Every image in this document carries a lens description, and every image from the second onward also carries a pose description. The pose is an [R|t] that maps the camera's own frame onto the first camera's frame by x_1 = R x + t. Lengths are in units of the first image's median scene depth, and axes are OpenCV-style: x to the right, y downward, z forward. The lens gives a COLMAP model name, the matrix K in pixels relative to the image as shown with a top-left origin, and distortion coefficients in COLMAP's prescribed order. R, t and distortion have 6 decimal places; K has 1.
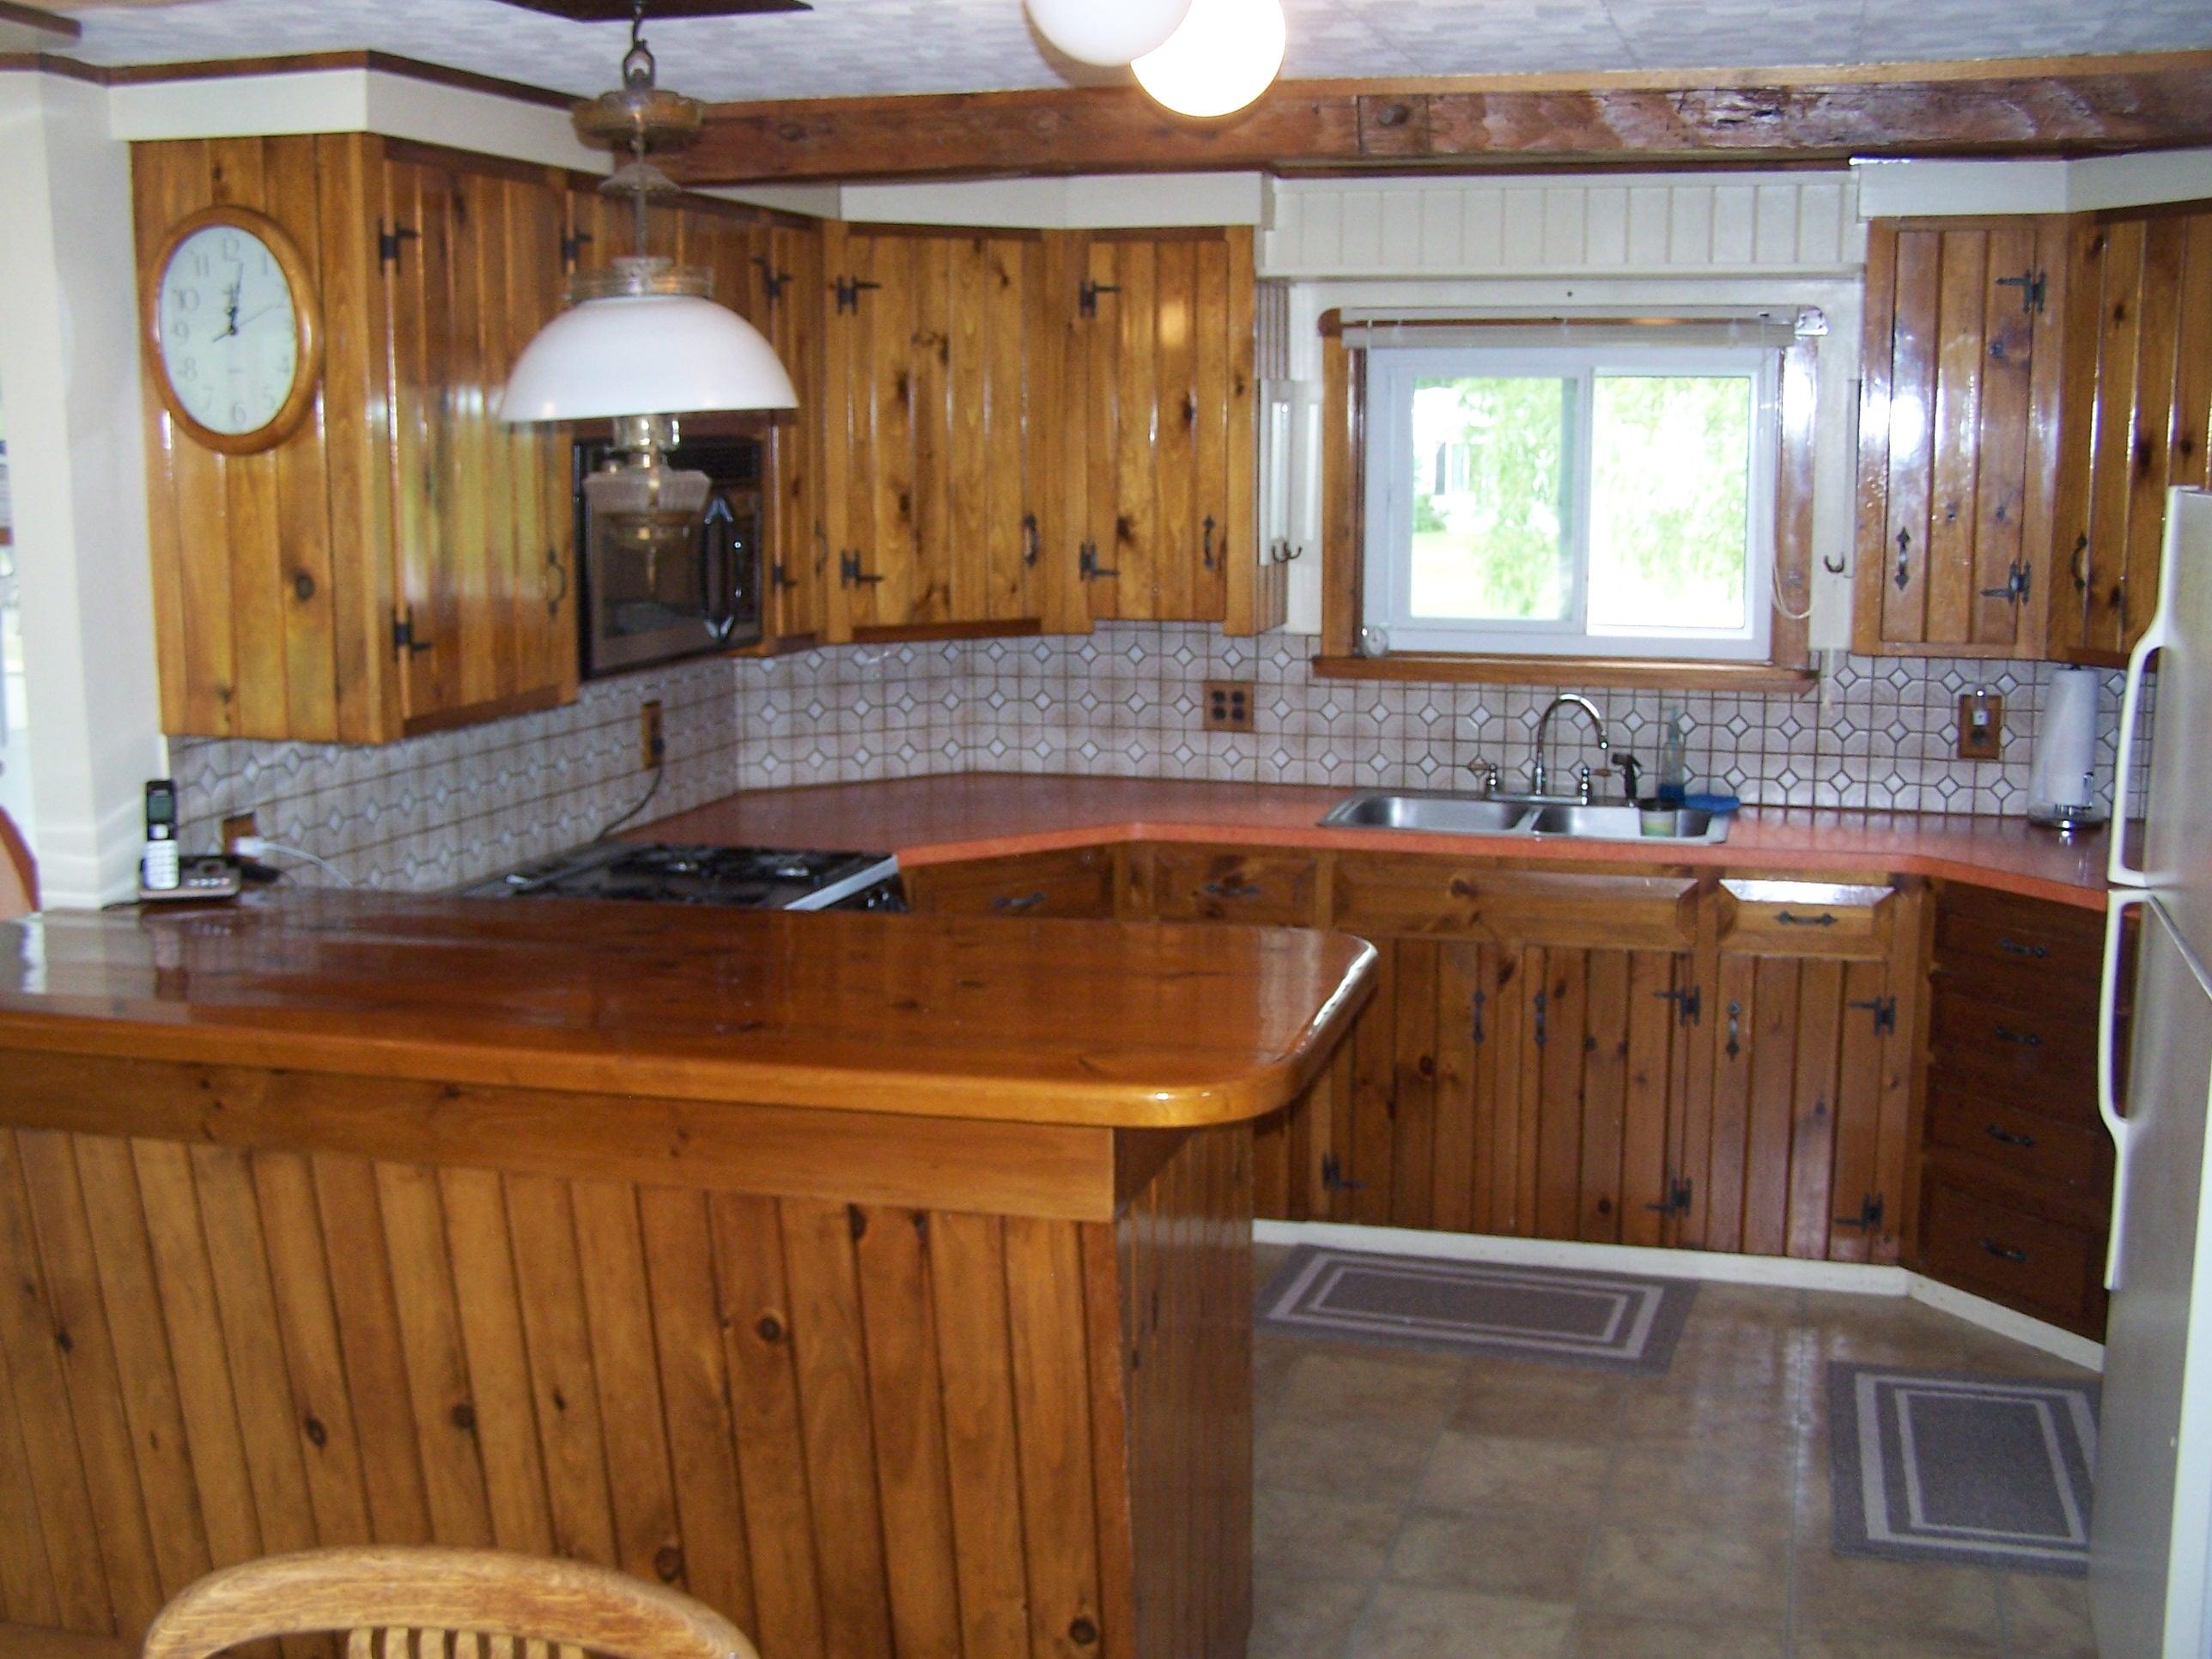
lens RADIAL K [[2481.9, 0, 1106.0], [0, 2481.9, 829.5], [0, 0, 1]] dist [-0.141470, 0.269285]
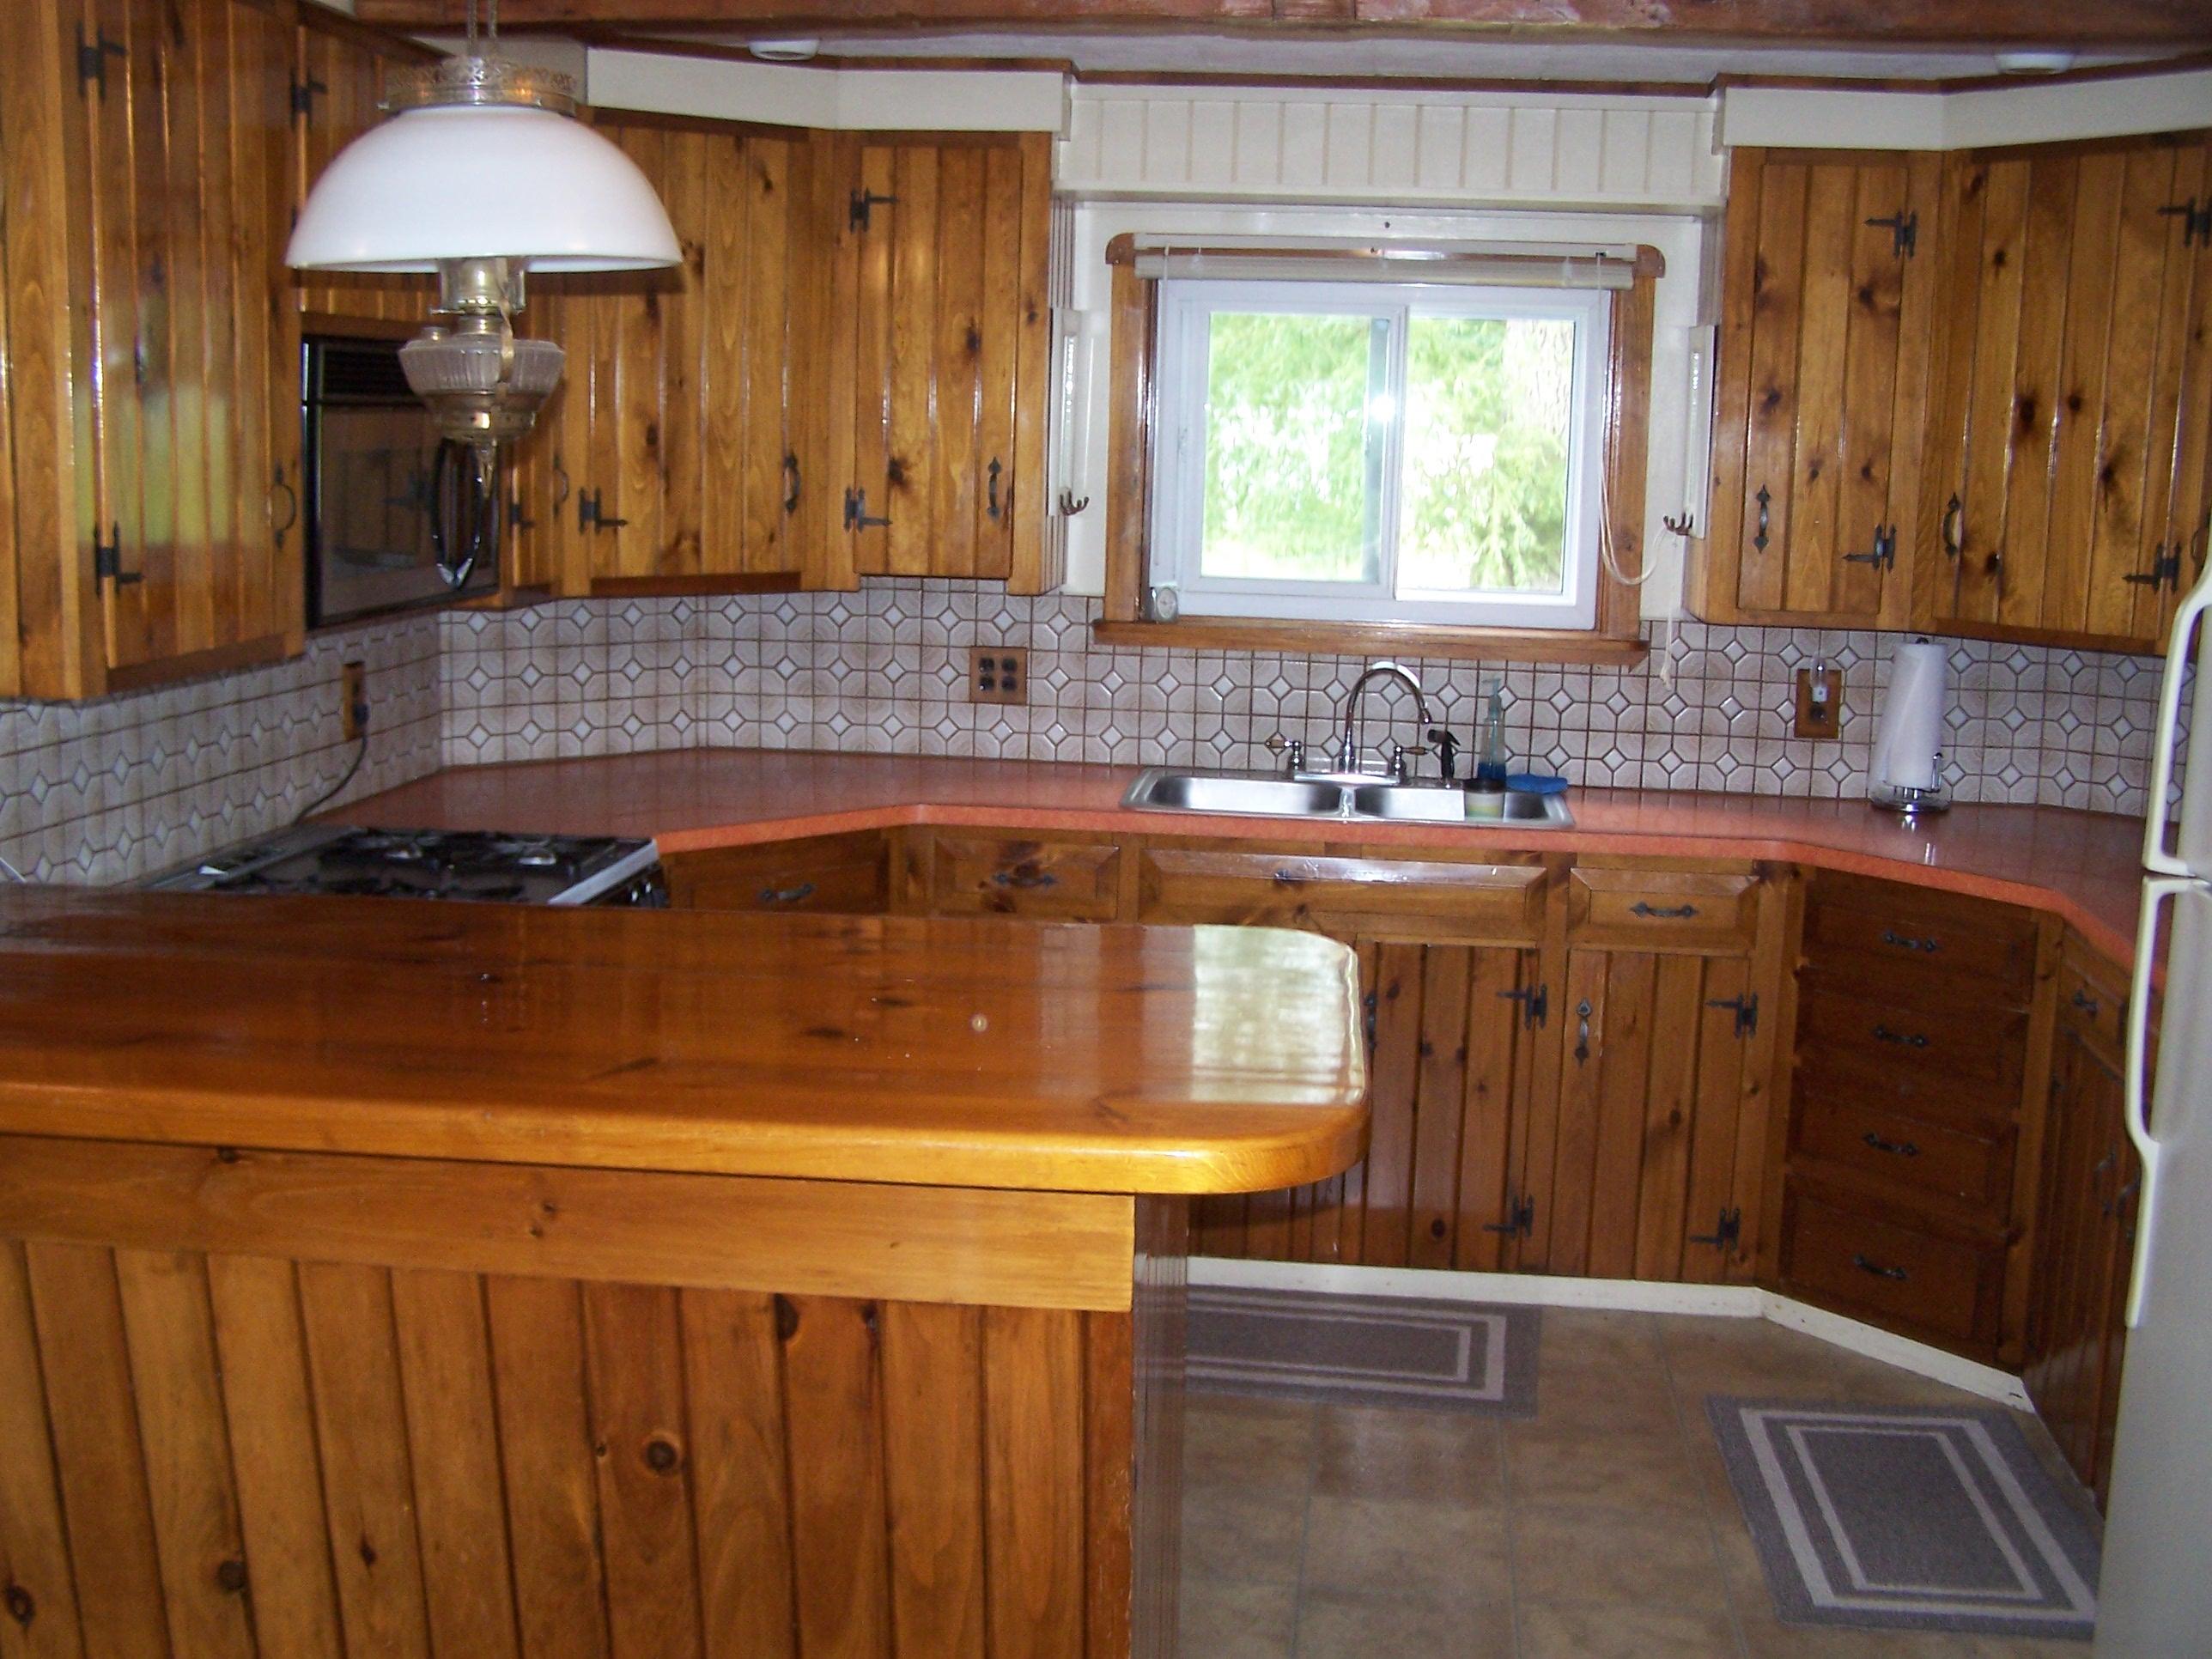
lens RADIAL K [[2504.4, 0, 1102.8], [0, 2504.4, 836.7], [0, 0, 1]] dist [-0.171263, 0.328861]
pose [[0.987276, -0.000211, 0.159019, -0.067711], [-0.001096, 0.999966, 0.008133, 0.001598], [-0.159015, -0.008204, 0.987242, 0.119577]]
